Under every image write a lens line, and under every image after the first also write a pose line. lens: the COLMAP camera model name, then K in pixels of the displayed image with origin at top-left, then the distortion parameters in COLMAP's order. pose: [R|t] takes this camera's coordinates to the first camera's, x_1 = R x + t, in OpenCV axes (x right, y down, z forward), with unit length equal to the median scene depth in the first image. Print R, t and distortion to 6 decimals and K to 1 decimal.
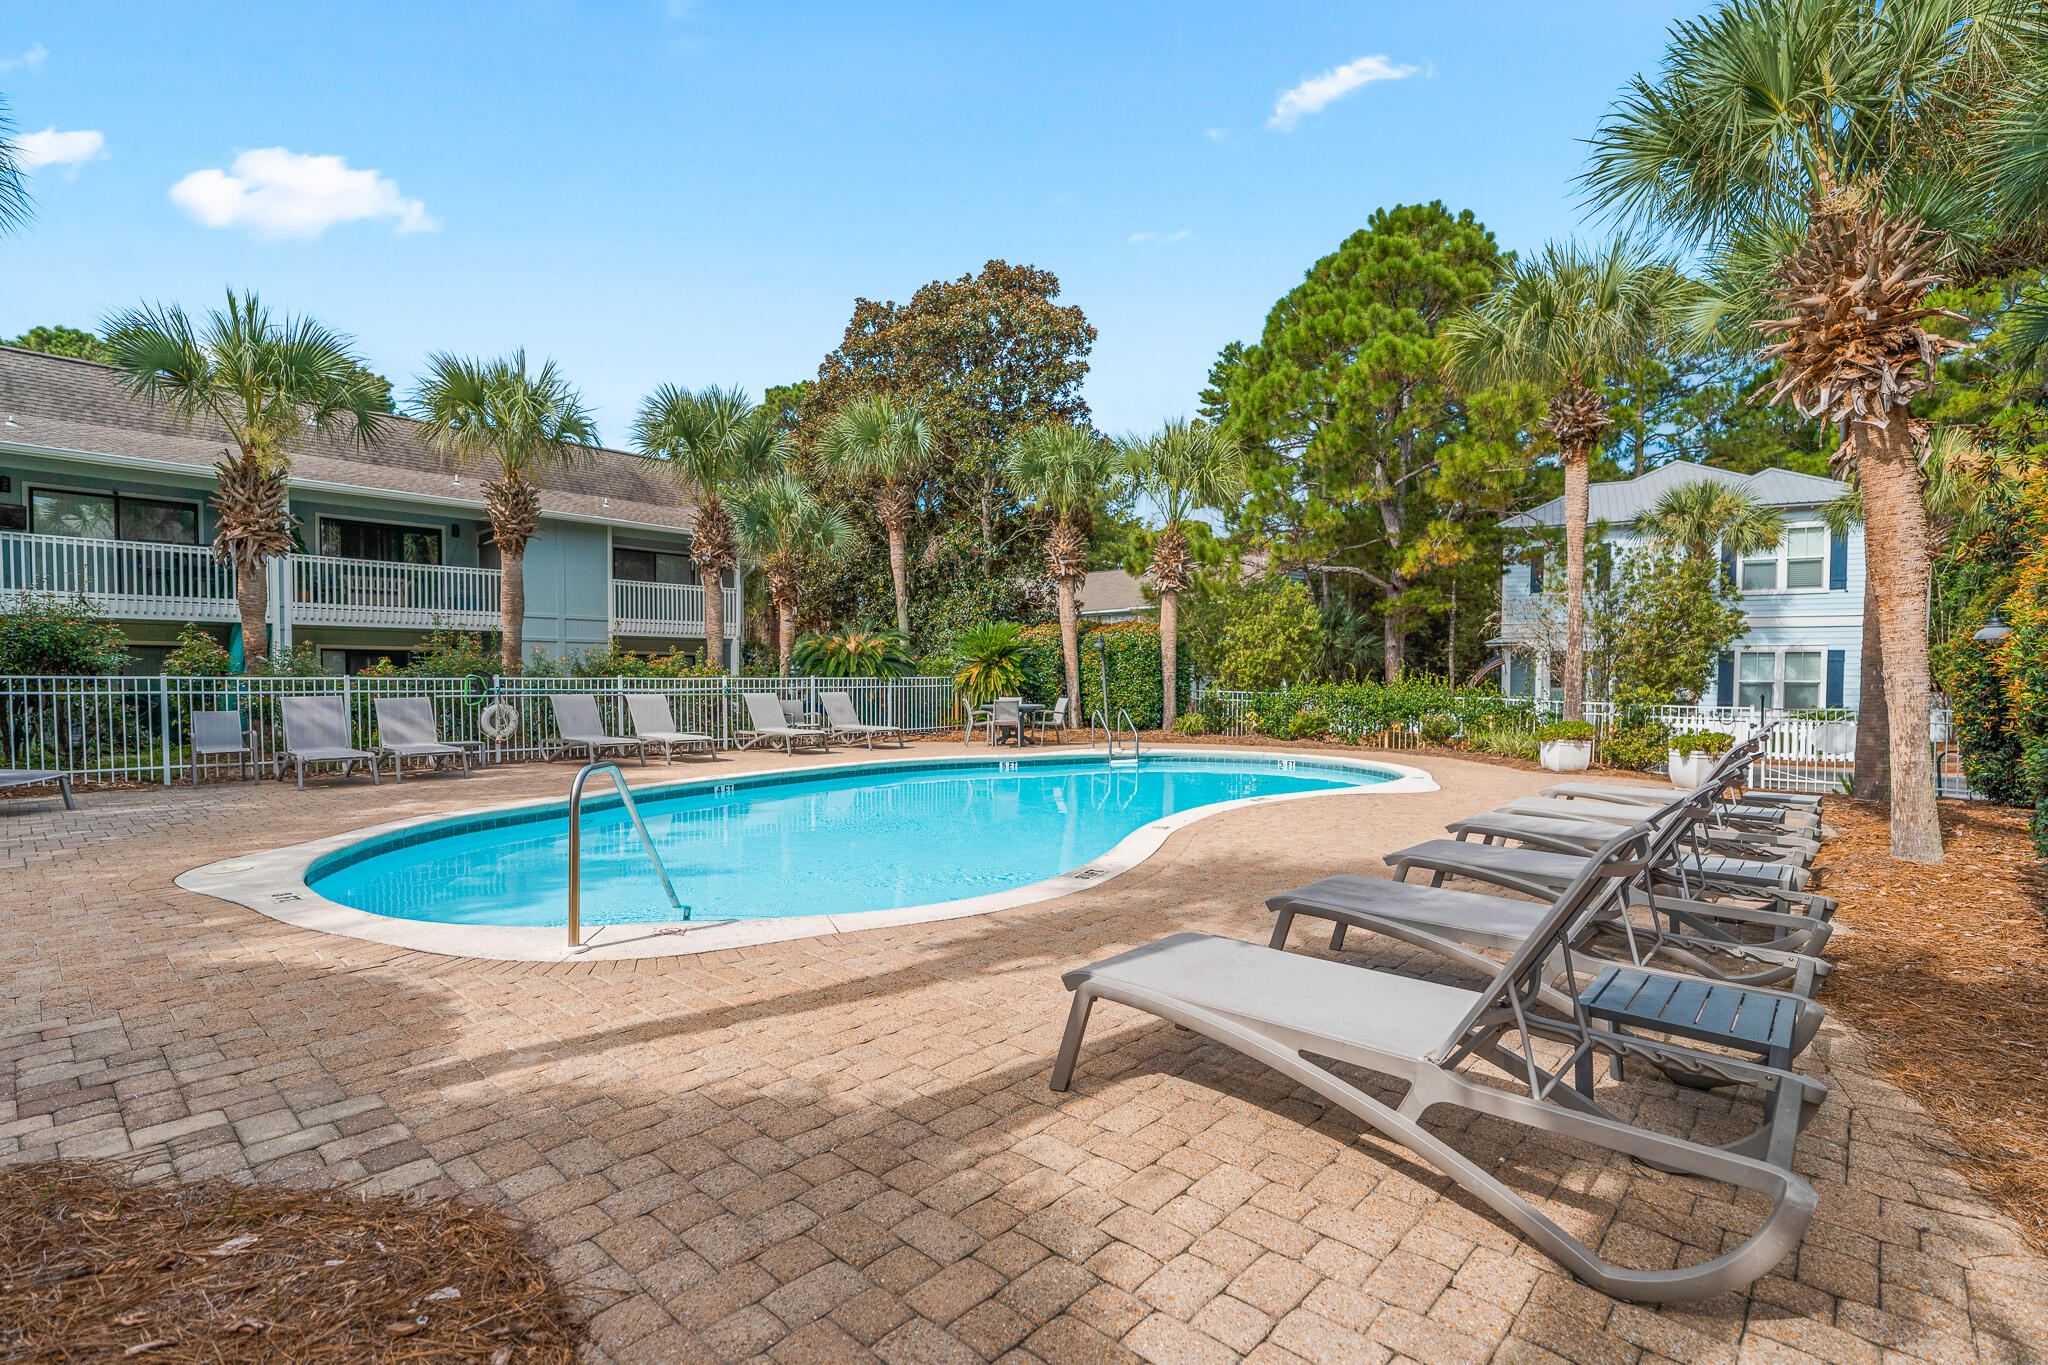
lens RADIAL K [[944.7, 0, 1023.4], [0, 944.7, 729.7], [0, 0, 1]] dist [-0.023795, 0.000122]
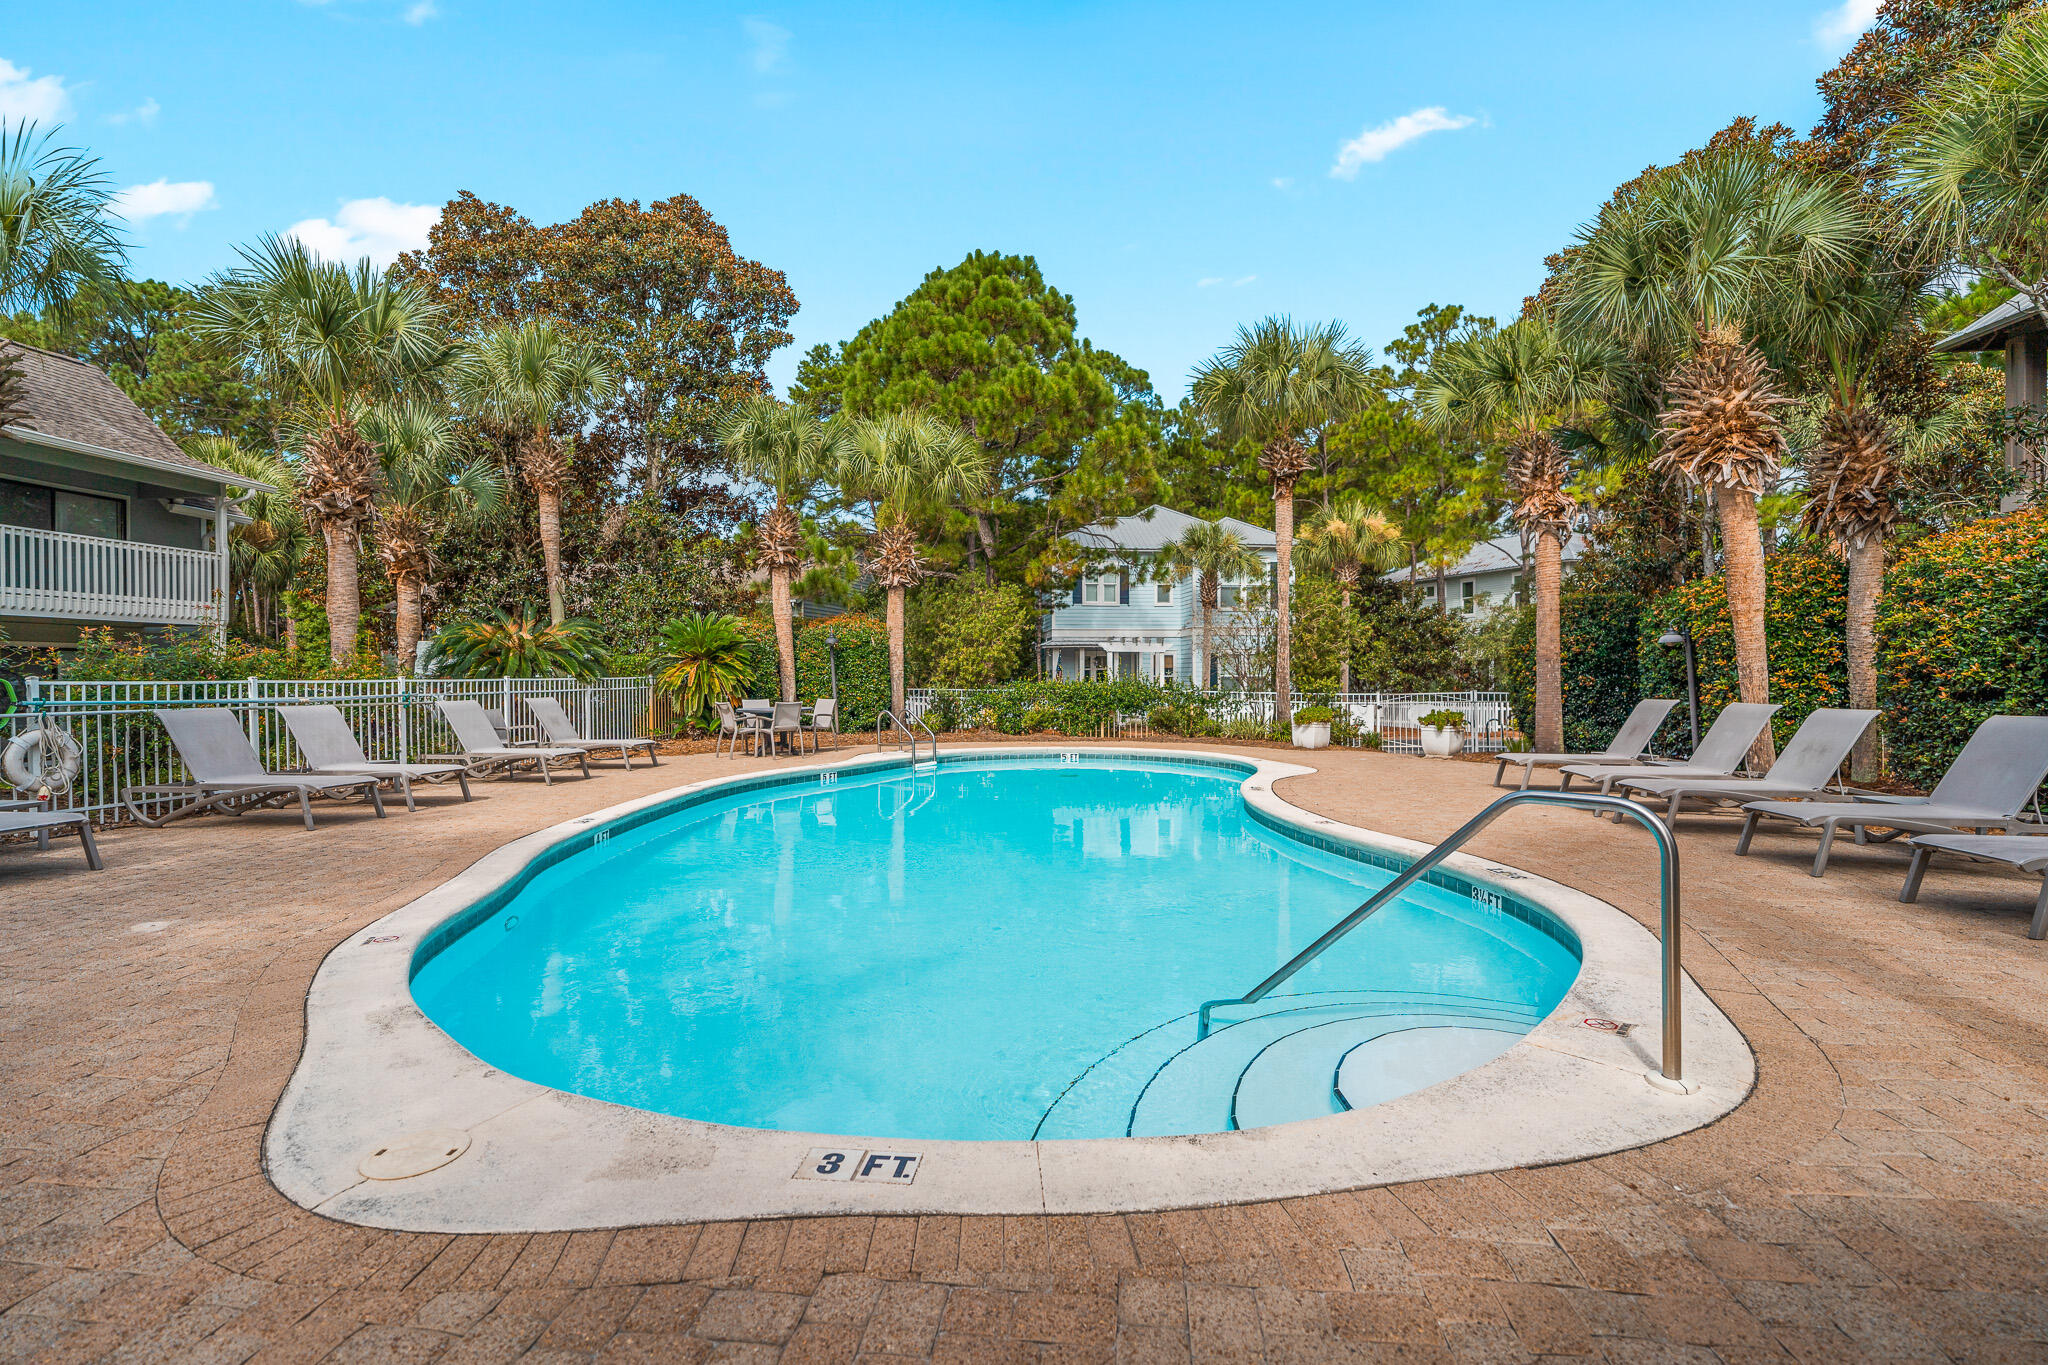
lens RADIAL K [[909.0, 0, 1024.0], [0, 909.0, 682.5], [0, 0, 1]] dist [-0.001309, -0.000091]
pose [[0.819177, -0.011797, 0.573419, -0.278085], [0.040346, 0.998497, -0.037094, -0.008462], [-0.572119, 0.053522, 0.818422, 0.168337]]
